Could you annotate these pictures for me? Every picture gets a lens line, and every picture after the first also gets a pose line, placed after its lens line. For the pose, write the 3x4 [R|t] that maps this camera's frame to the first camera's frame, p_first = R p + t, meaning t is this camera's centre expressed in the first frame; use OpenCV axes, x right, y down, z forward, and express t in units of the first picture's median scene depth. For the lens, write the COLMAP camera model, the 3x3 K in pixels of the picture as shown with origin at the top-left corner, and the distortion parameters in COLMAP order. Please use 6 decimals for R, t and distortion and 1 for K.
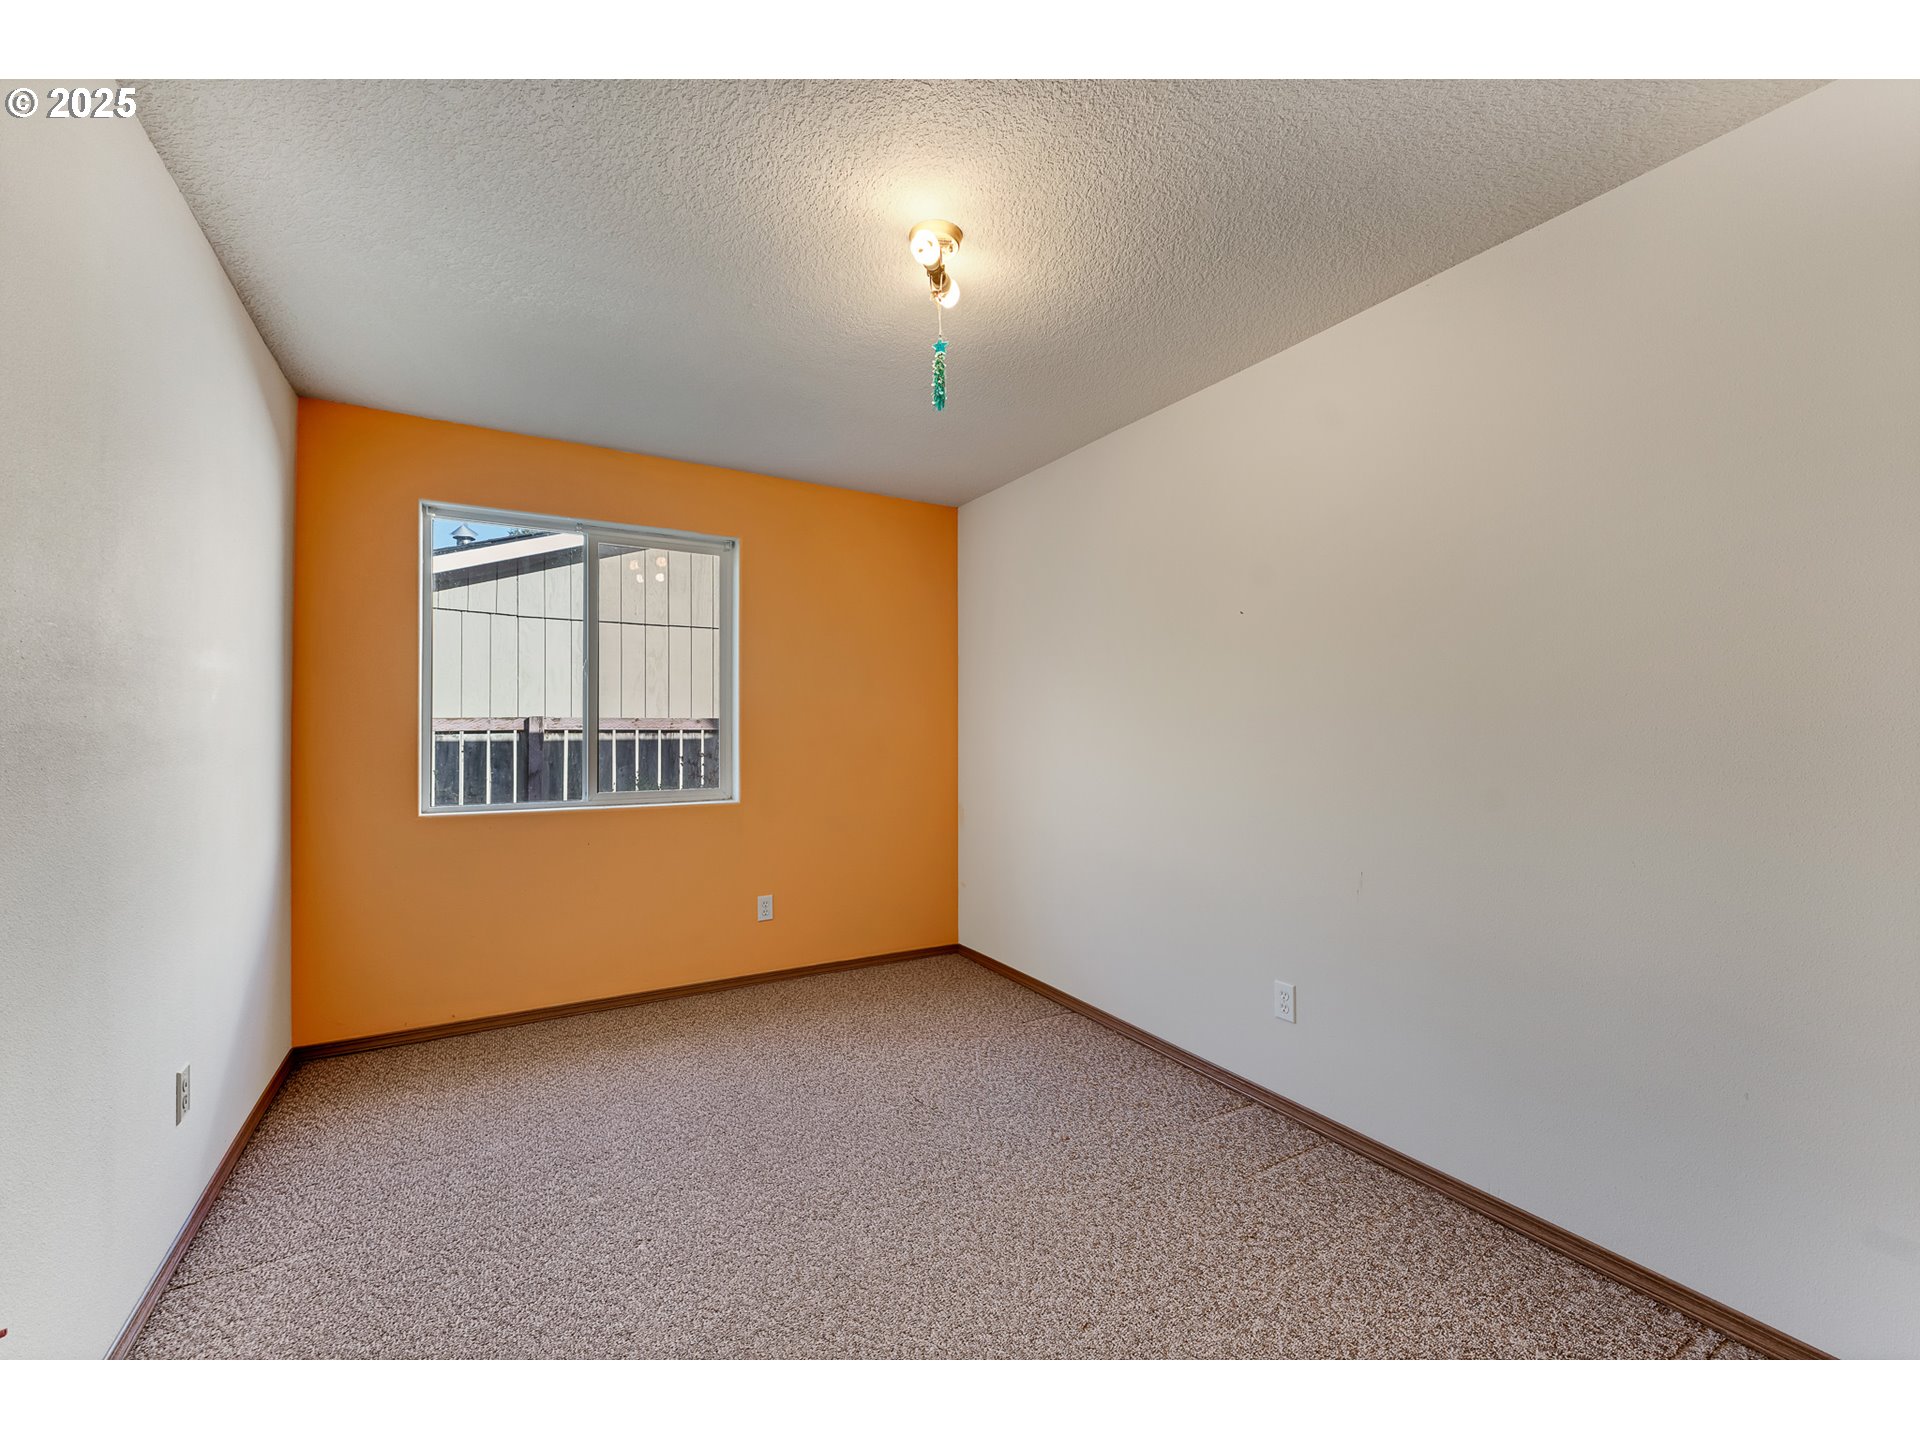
lens RADIAL K [[788.0, 0, 954.4], [0, 788.0, 726.7], [0, 0, 1]] dist [0.000382, 0.000062]
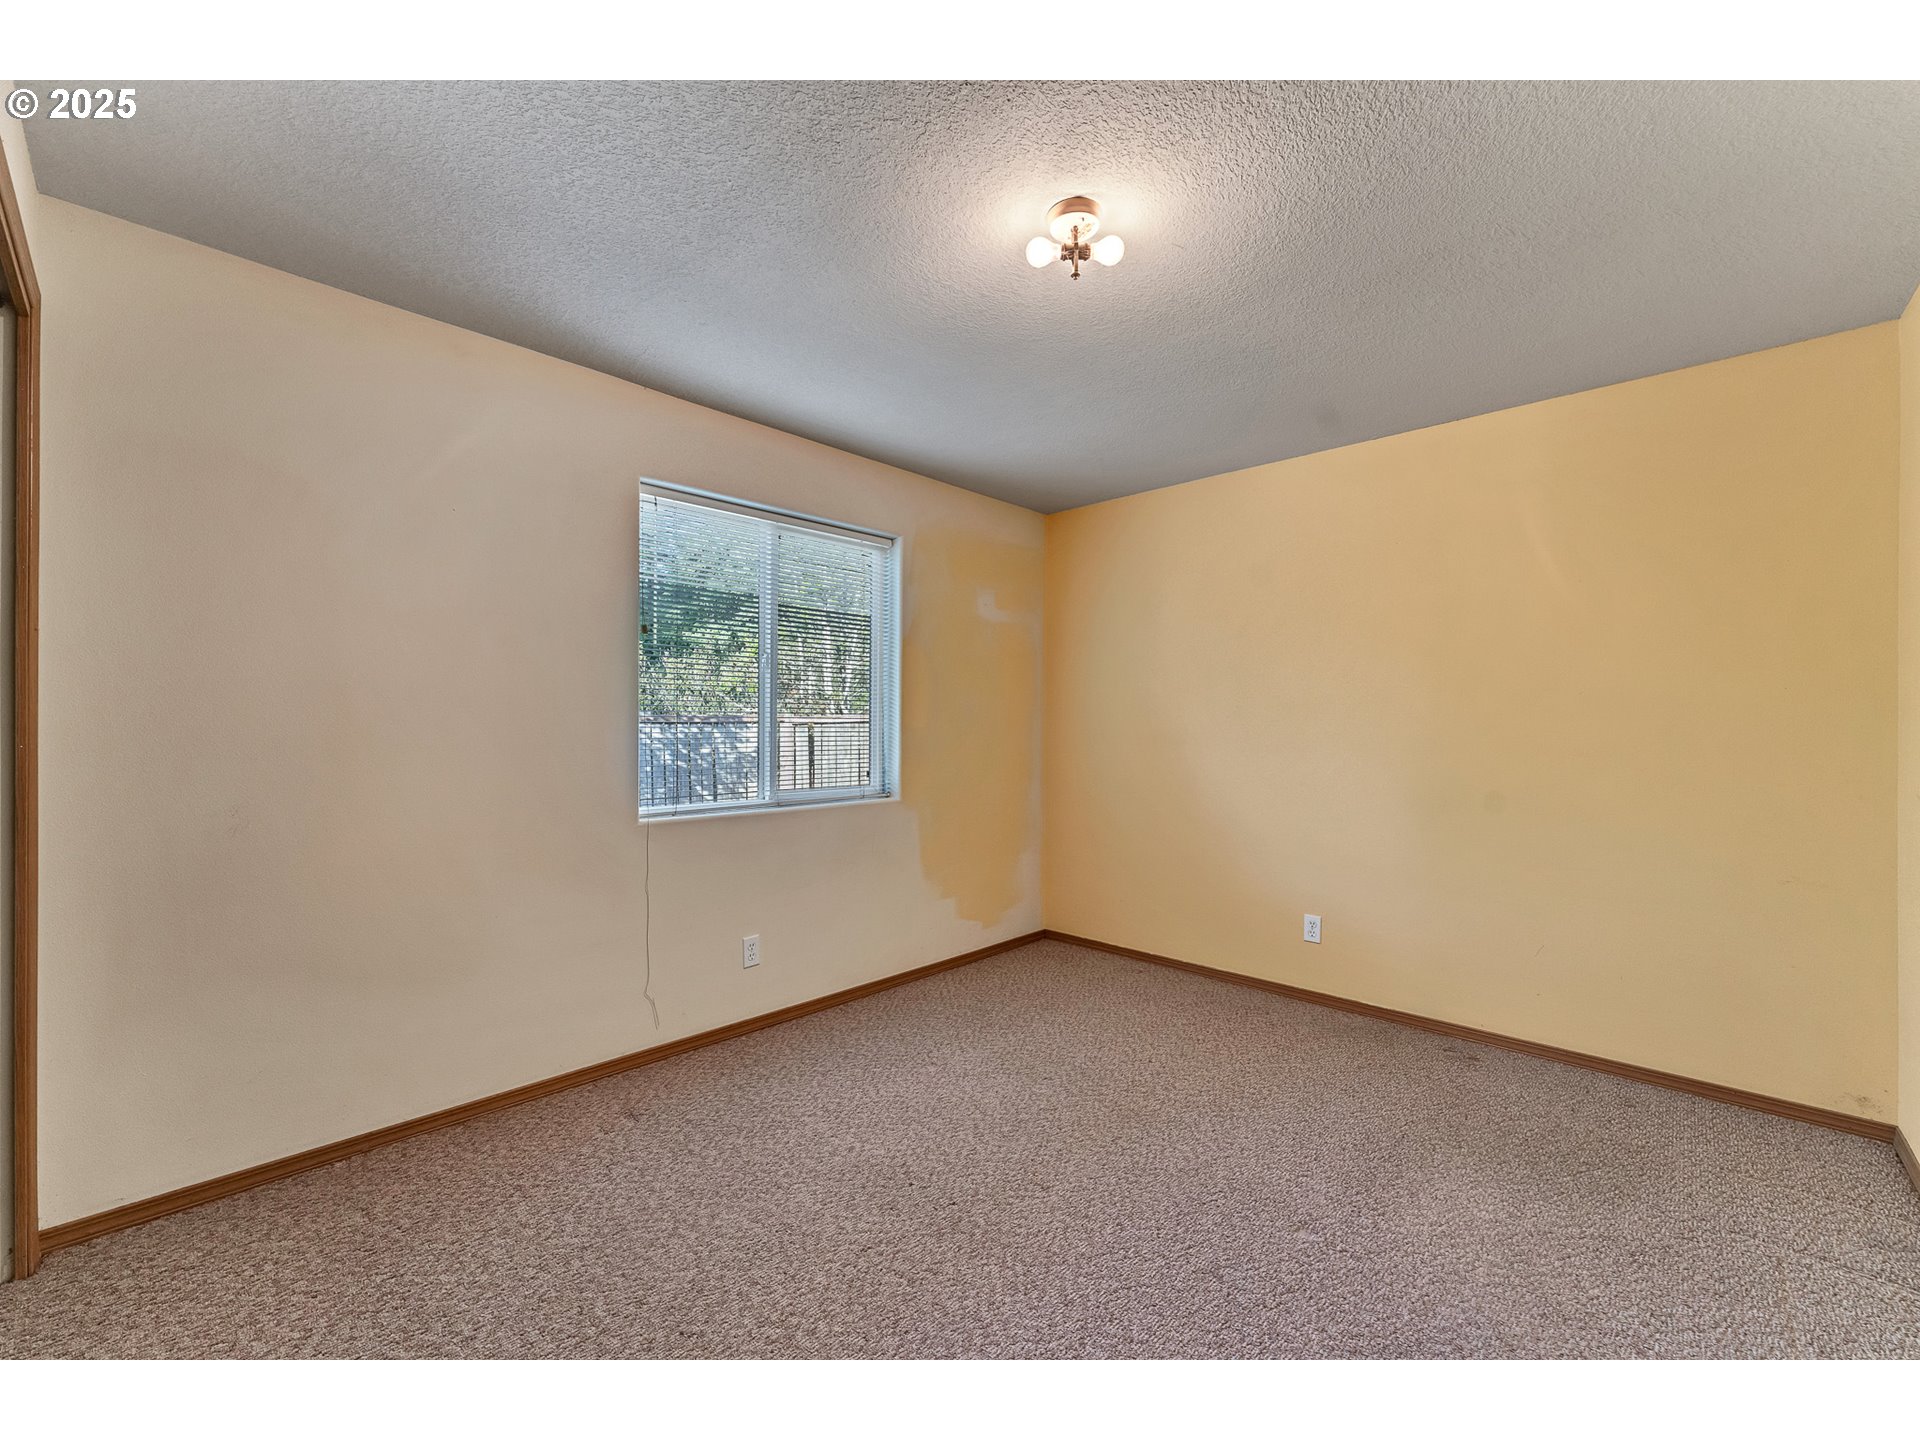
lens RADIAL K [[788.0, 0, 954.4], [0, 788.0, 726.7], [0, 0, 1]] dist [0.000382, 0.000062]
pose [[1.000000, 0.000206, 0.000037, -0.196872], [-0.000206, 1.000000, -0.000766, 0.000631], [-0.000037, 0.000766, 1.000000, -0.000609]]
